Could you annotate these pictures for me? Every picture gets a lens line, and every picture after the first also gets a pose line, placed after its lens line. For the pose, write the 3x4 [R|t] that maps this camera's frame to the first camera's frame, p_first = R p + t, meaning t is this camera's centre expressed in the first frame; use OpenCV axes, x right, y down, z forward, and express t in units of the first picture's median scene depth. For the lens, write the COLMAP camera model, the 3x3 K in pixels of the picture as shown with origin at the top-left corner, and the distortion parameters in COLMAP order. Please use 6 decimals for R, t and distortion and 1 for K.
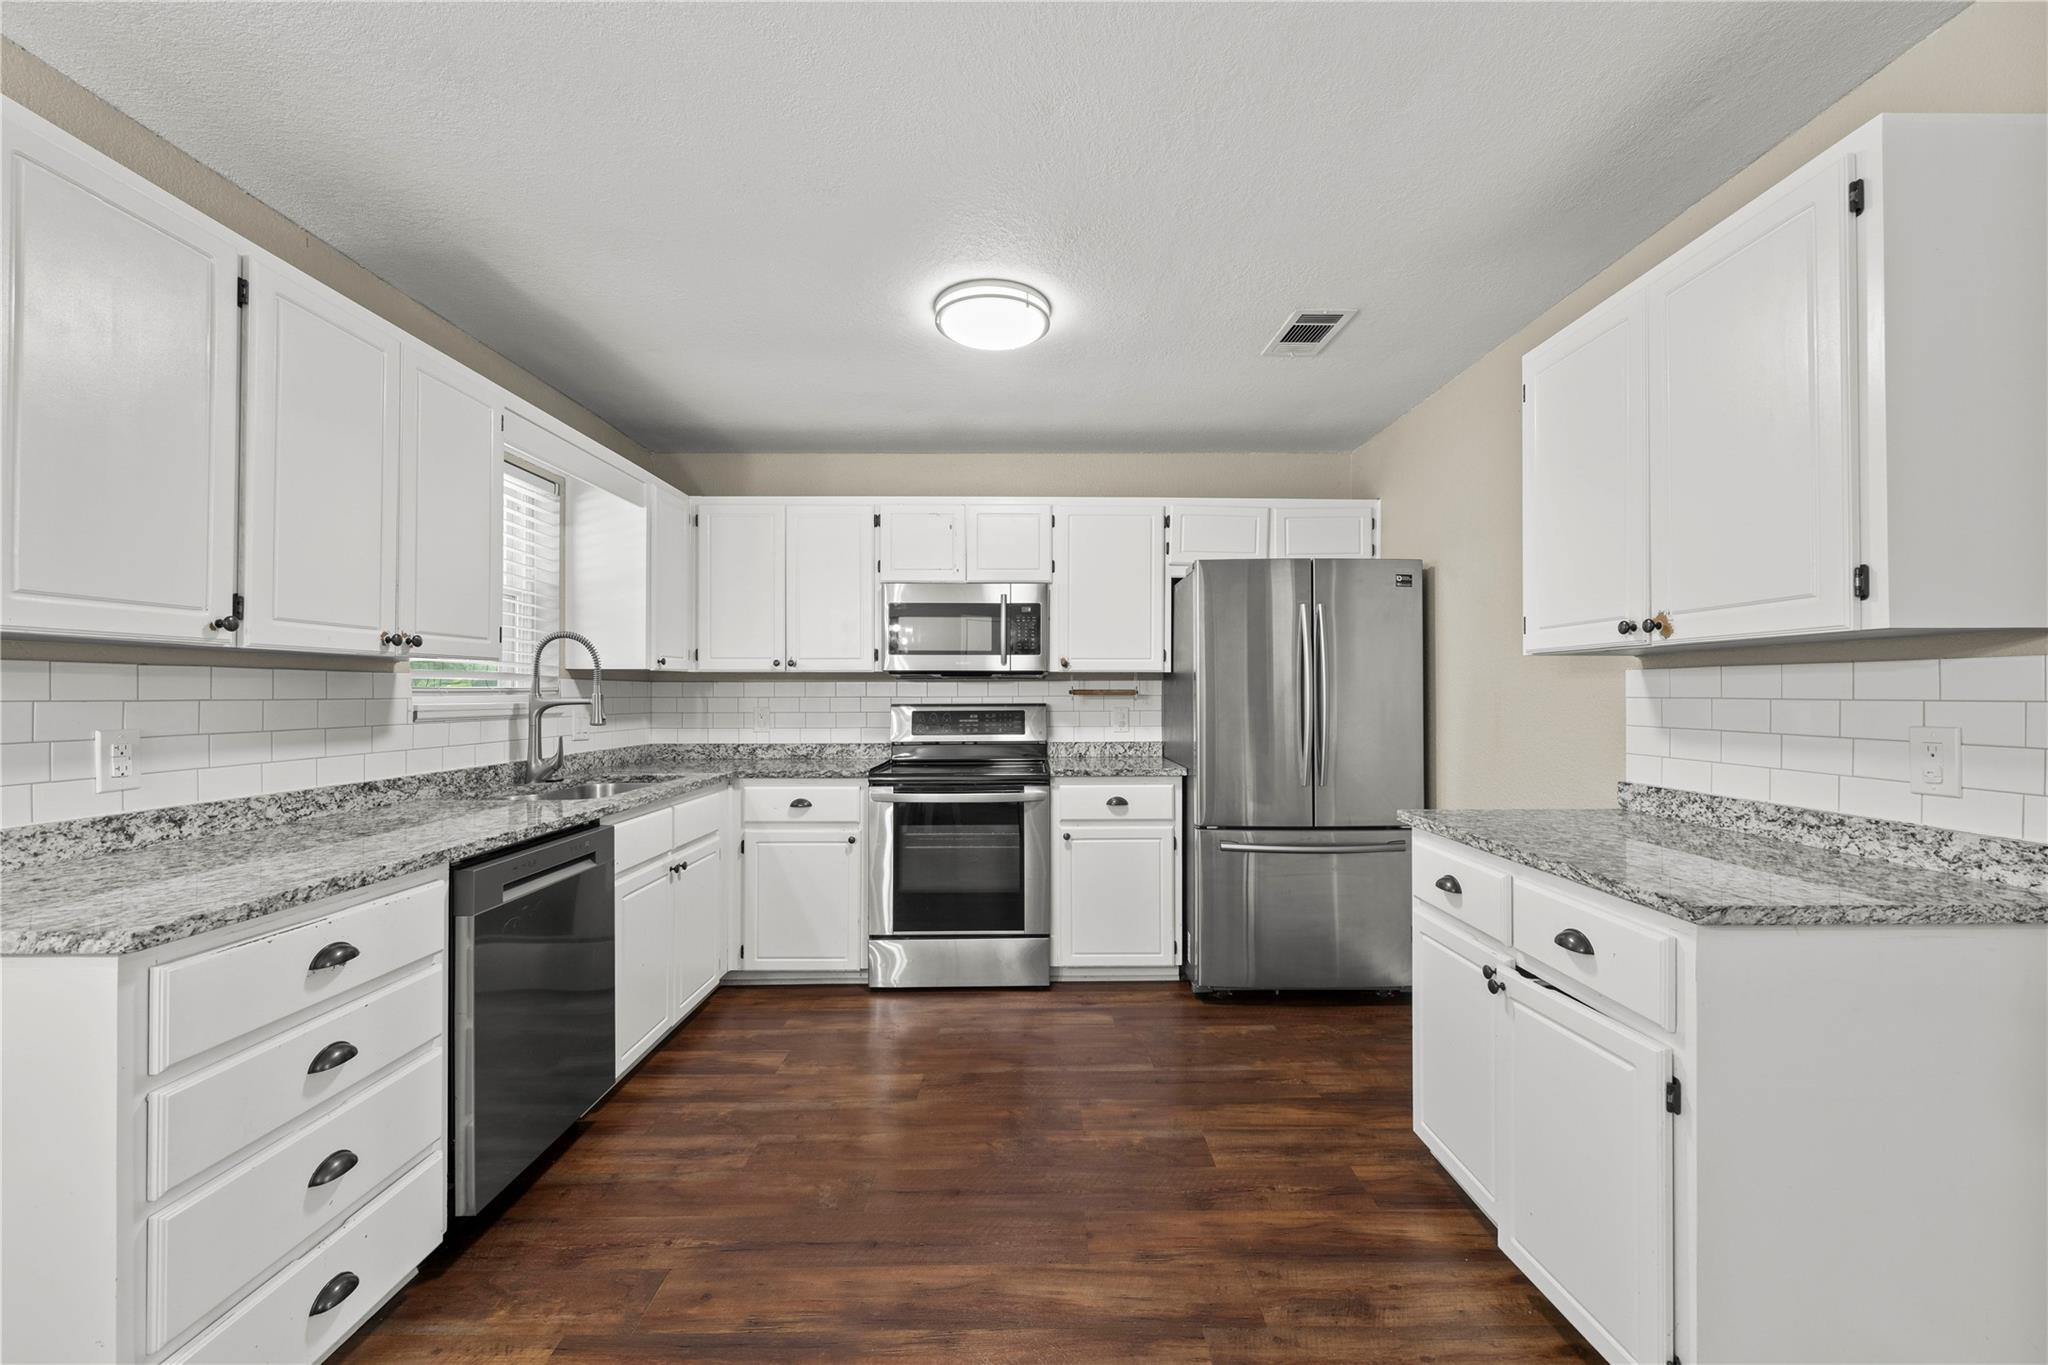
lens RADIAL K [[817.7, 0, 1029.8], [0, 817.7, 686.1], [0, 0, 1]] dist [0.004823, -0.000763]
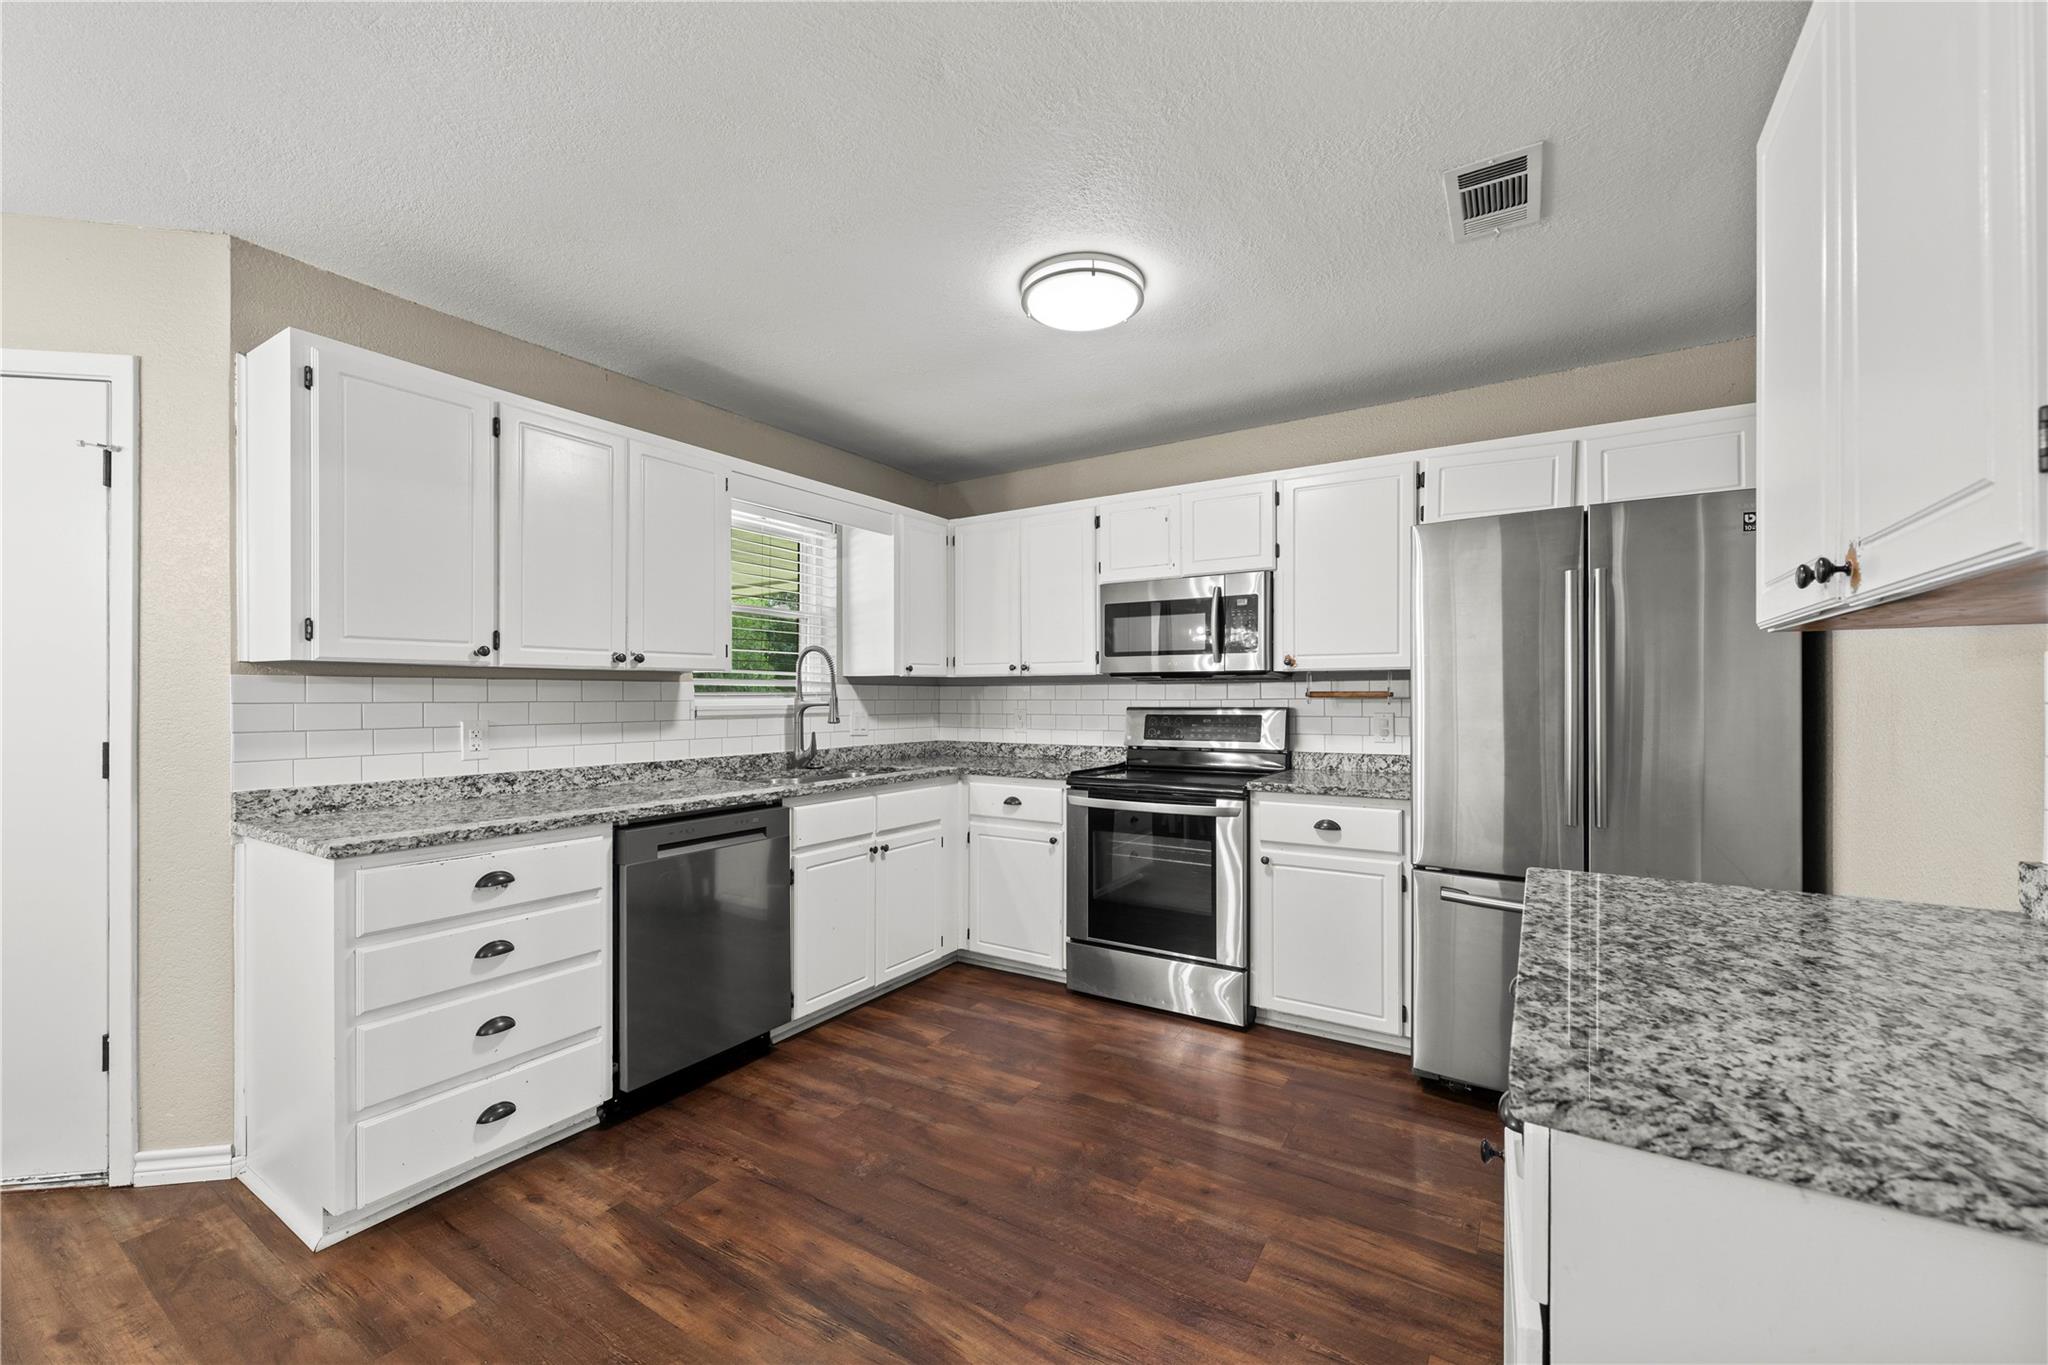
lens RADIAL K [[817.7, 0, 1028.7], [0, 817.7, 694.8], [0, 0, 1]] dist [0.004823, -0.000763]
pose [[0.837639, -0.002256, -0.546220, 0.416274], [0.006620, 0.999960, 0.006022, 0.000880], [0.546184, -0.008661, 0.837620, 0.178995]]
